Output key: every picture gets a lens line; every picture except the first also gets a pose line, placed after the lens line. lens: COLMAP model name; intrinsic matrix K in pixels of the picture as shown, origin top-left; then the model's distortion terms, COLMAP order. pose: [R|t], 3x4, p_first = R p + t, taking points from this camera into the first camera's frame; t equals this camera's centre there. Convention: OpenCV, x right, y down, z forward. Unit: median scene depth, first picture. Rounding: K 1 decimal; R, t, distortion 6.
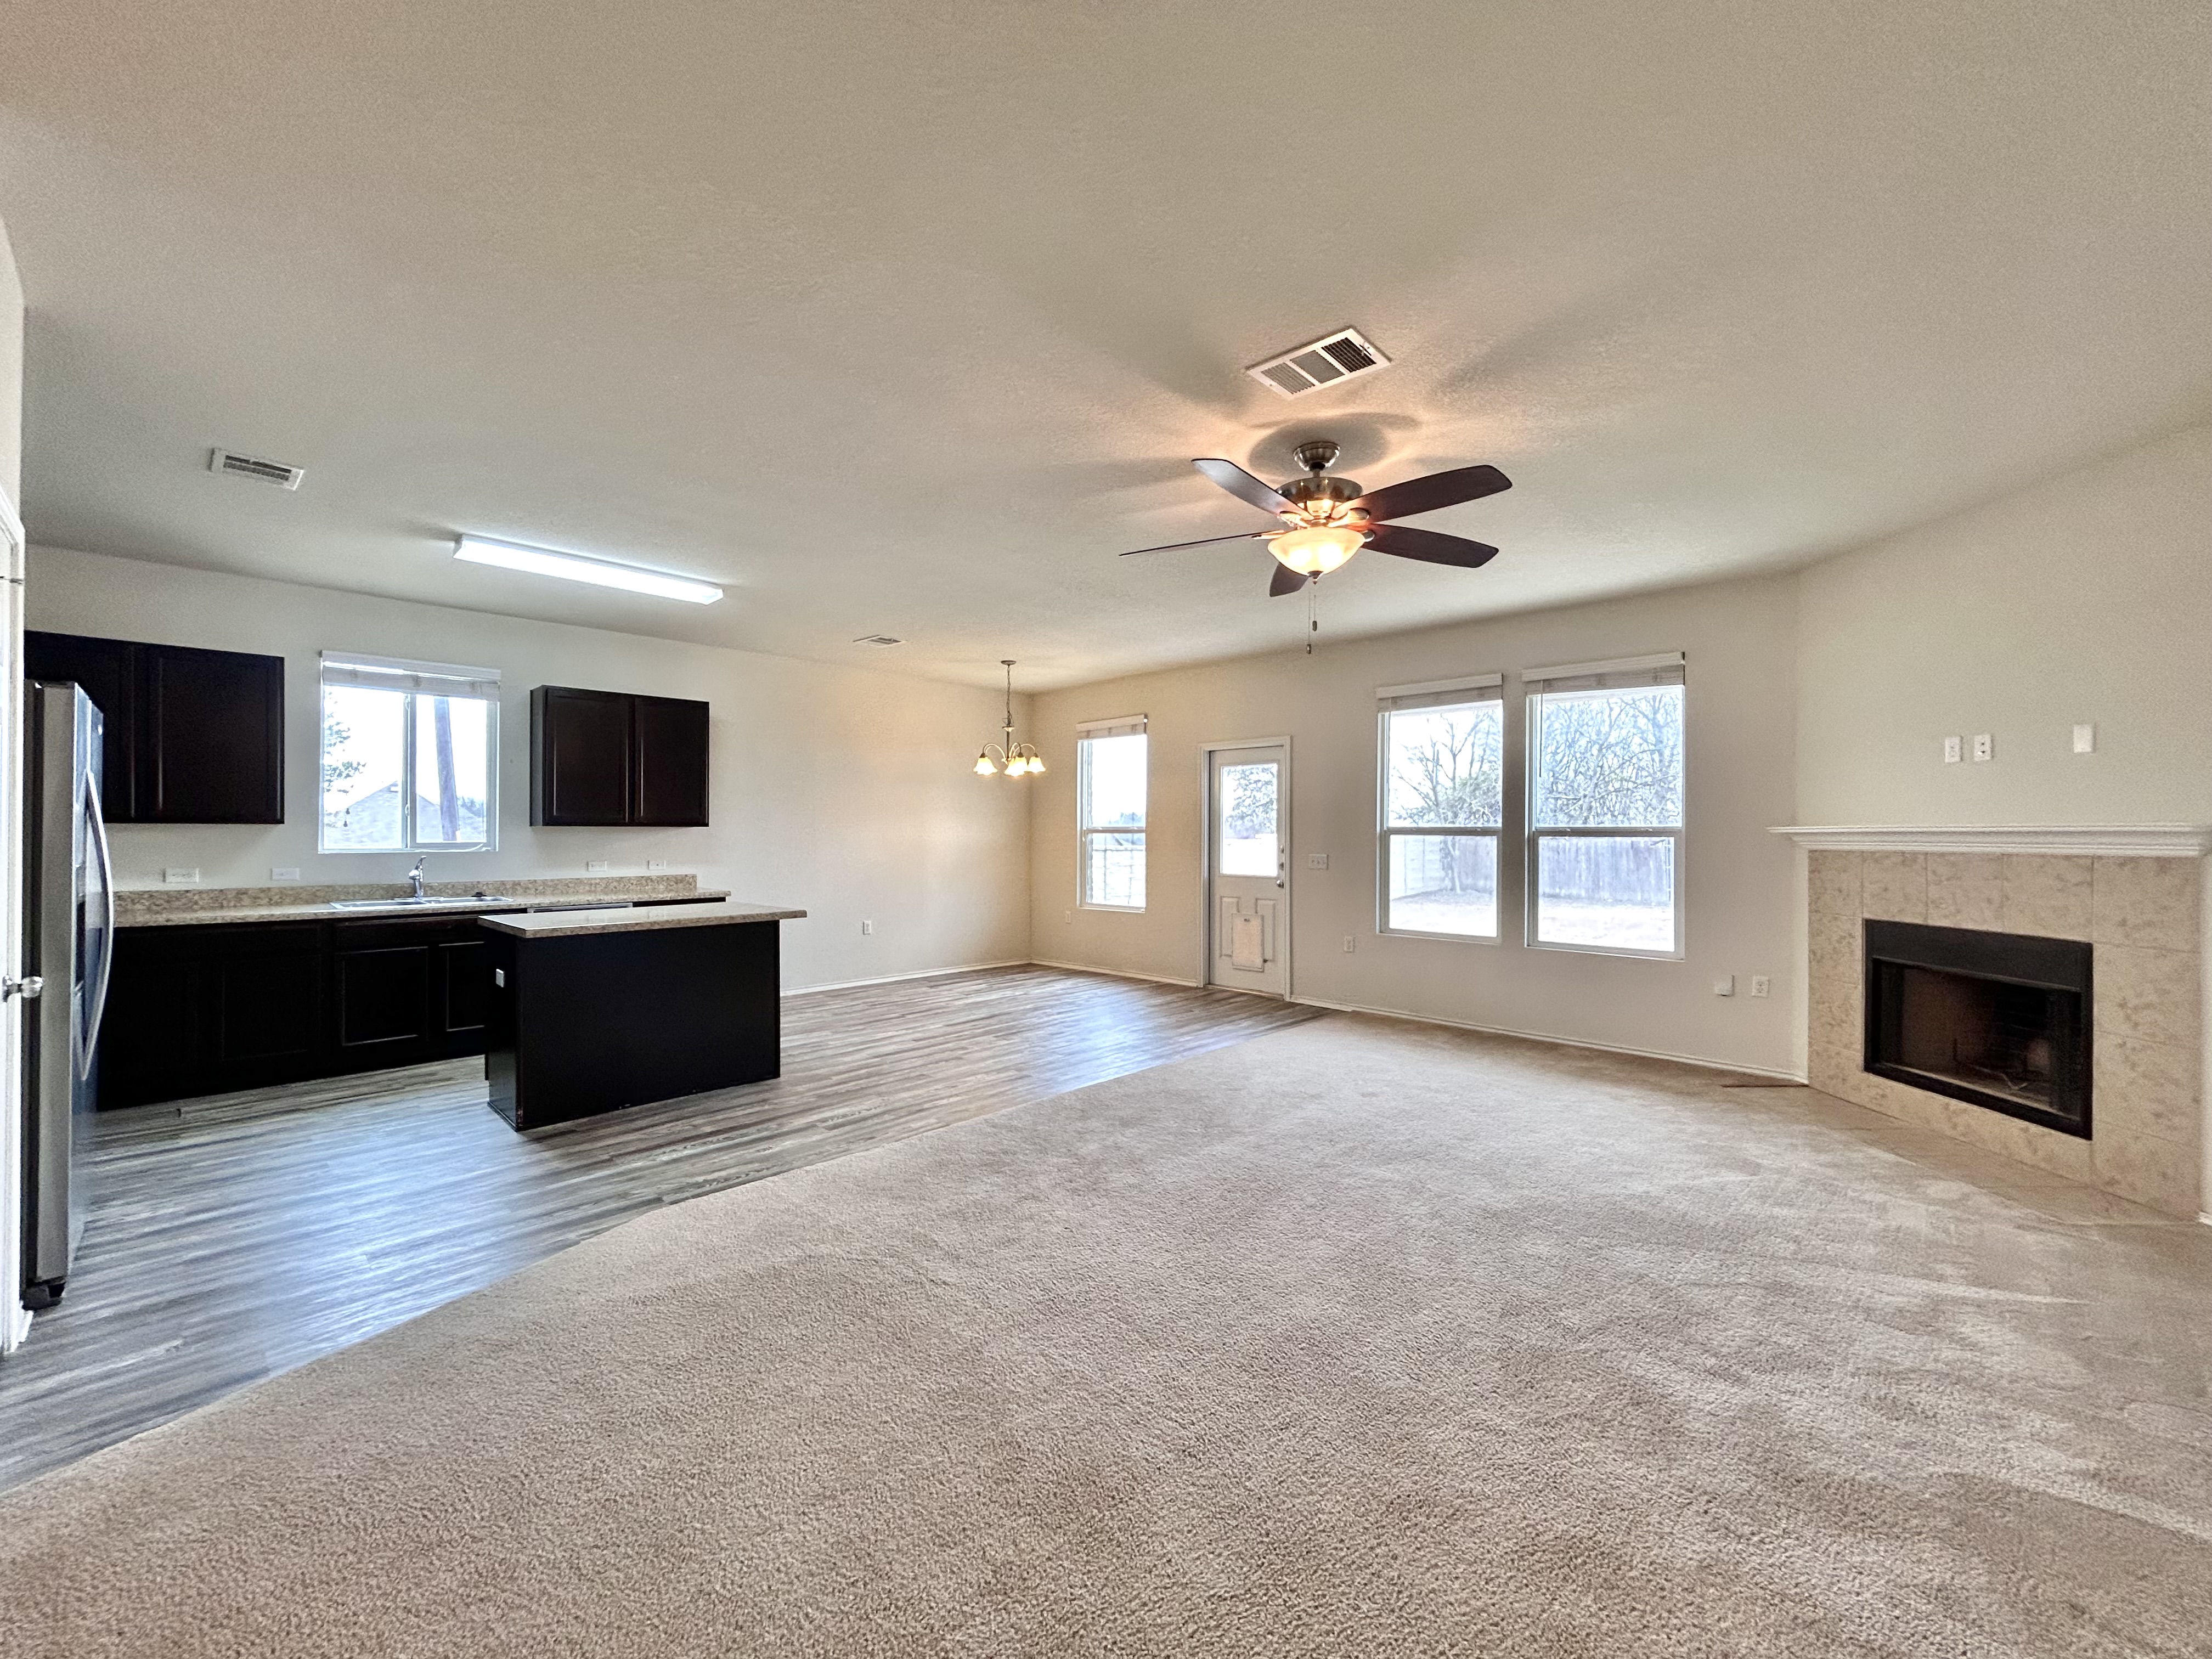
lens RADIAL K [[895.3, 0, 1104.8], [0, 895.3, 834.3], [0, 0, 1]] dist [0.000136, -0.000007]
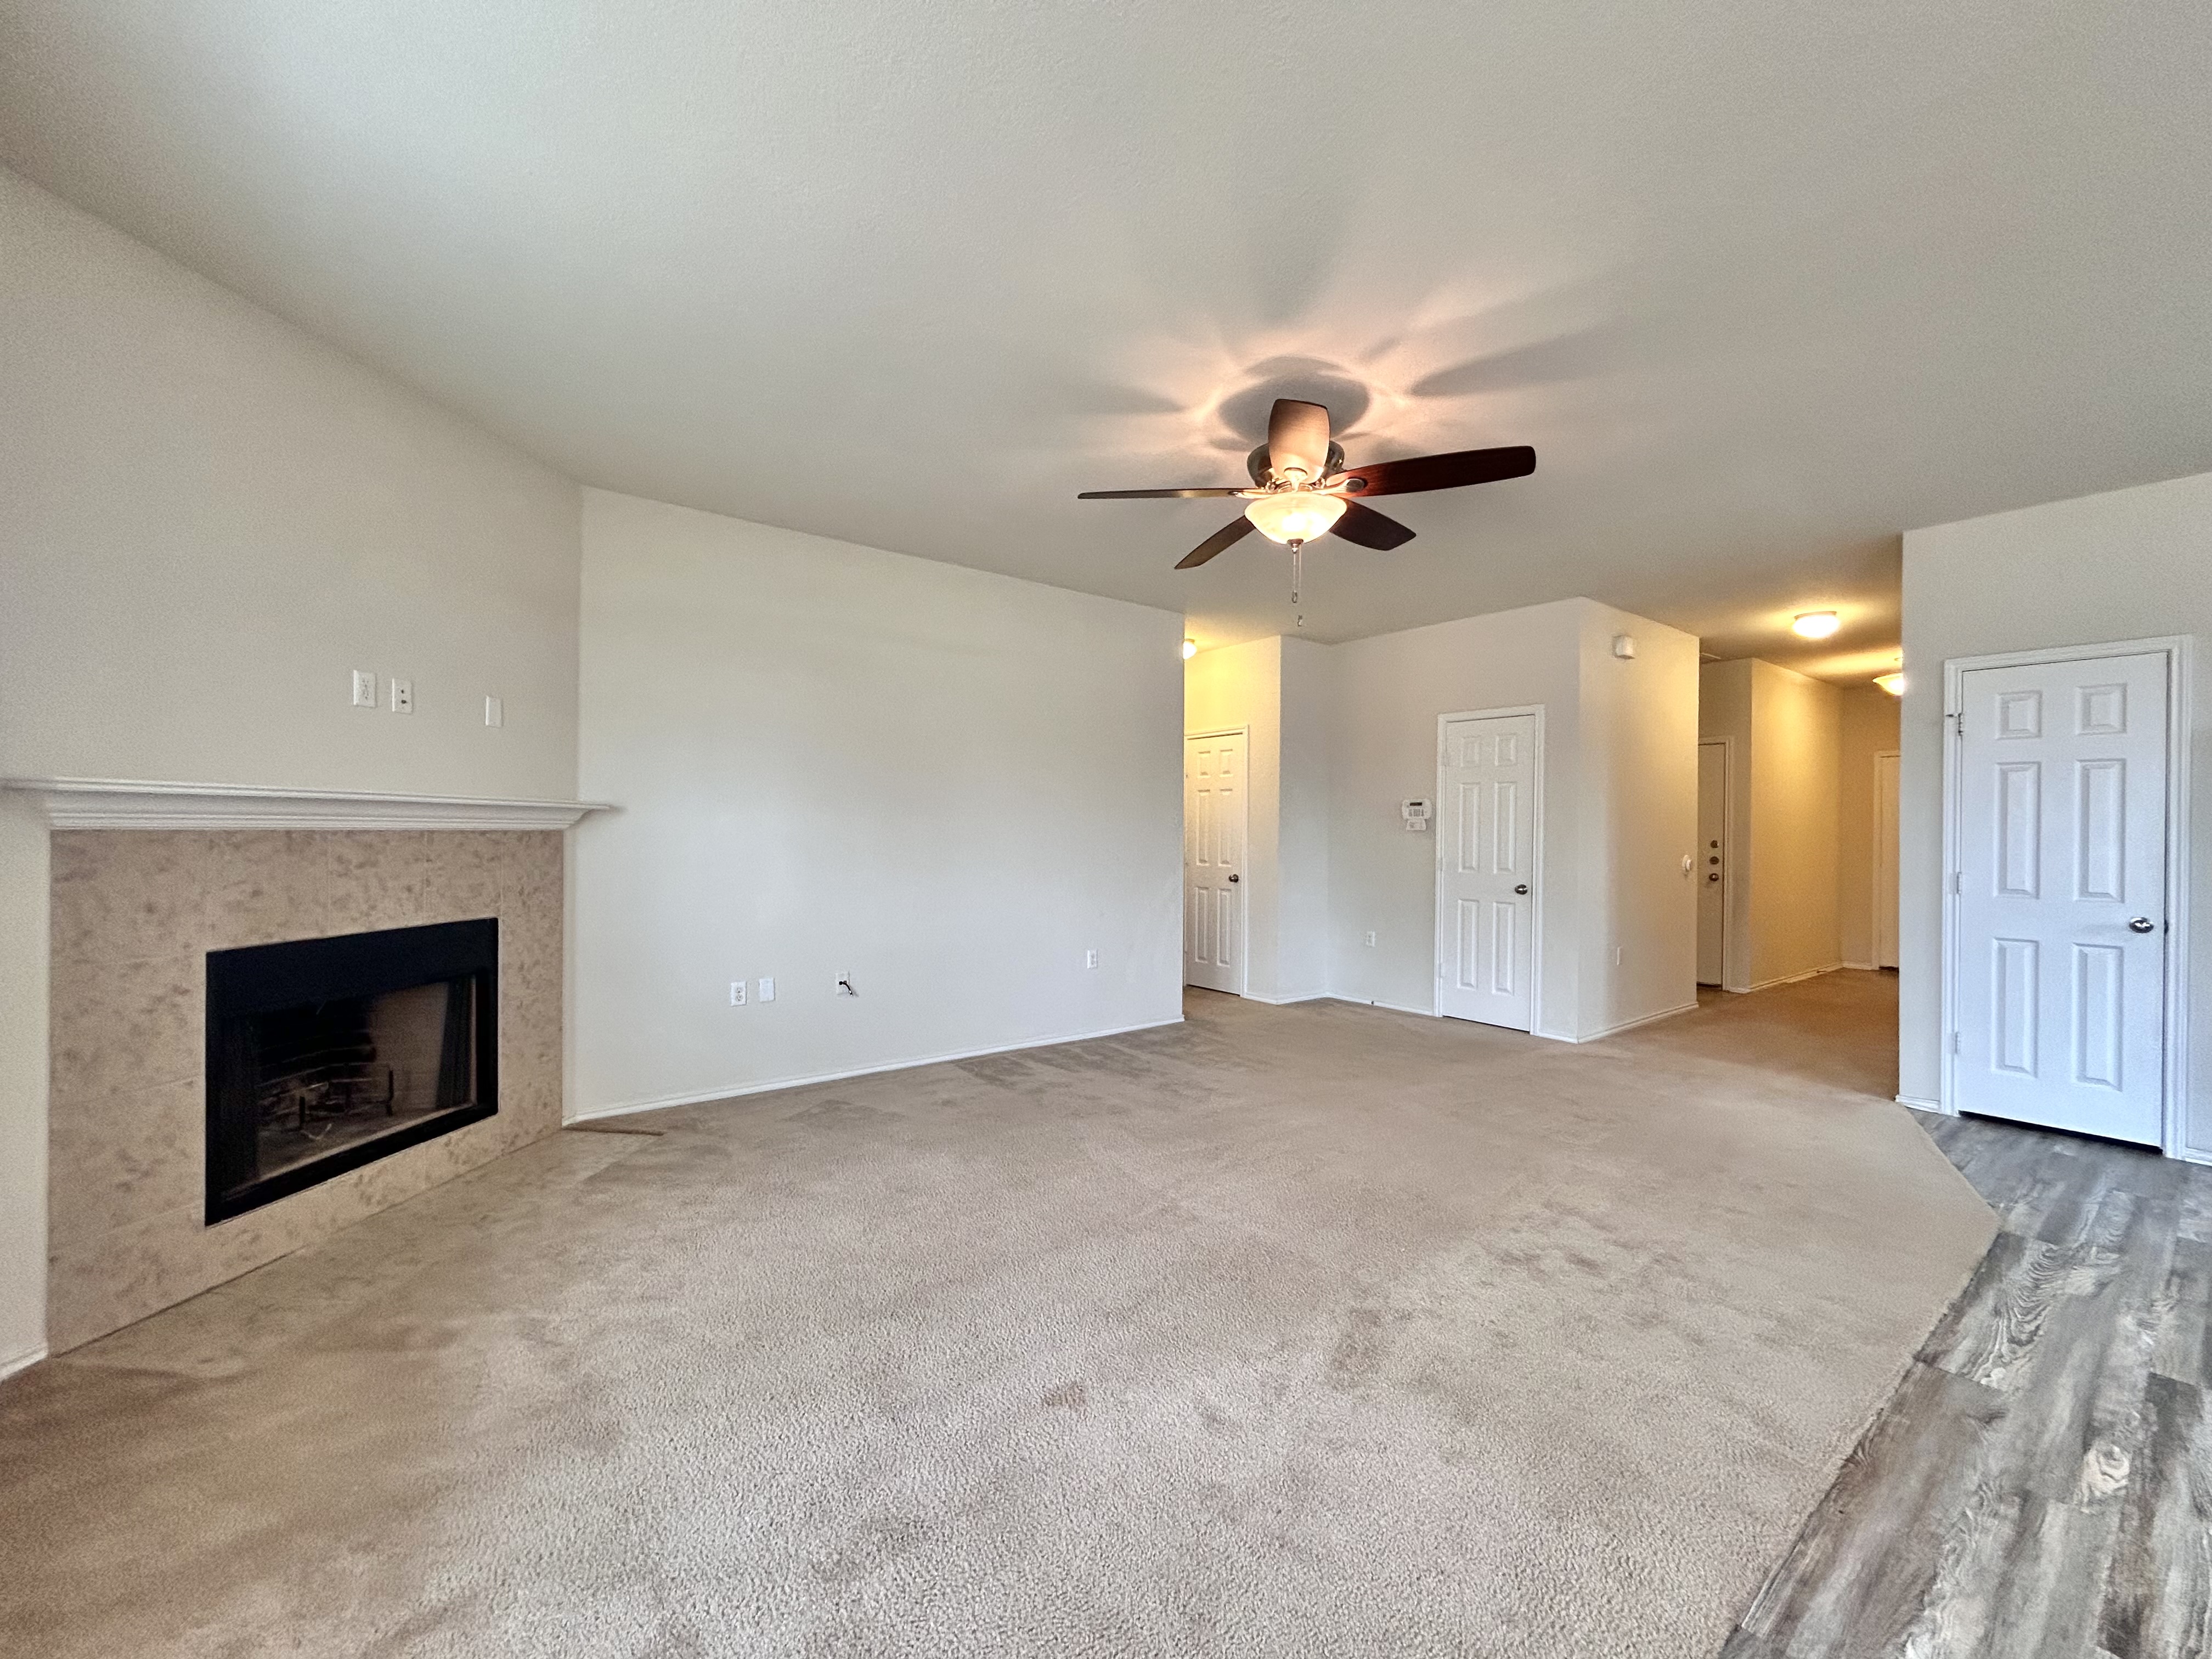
lens RADIAL K [[895.3, 0, 1104.4], [0, 895.3, 835.4], [0, 0, 1]] dist [0.000136, -0.000007]
pose [[-0.989884, -0.013635, 0.141222, 0.206506], [-0.013086, 0.999903, 0.004820, 0.011285], [-0.141274, 0.002924, -0.989966, 1.368234]]
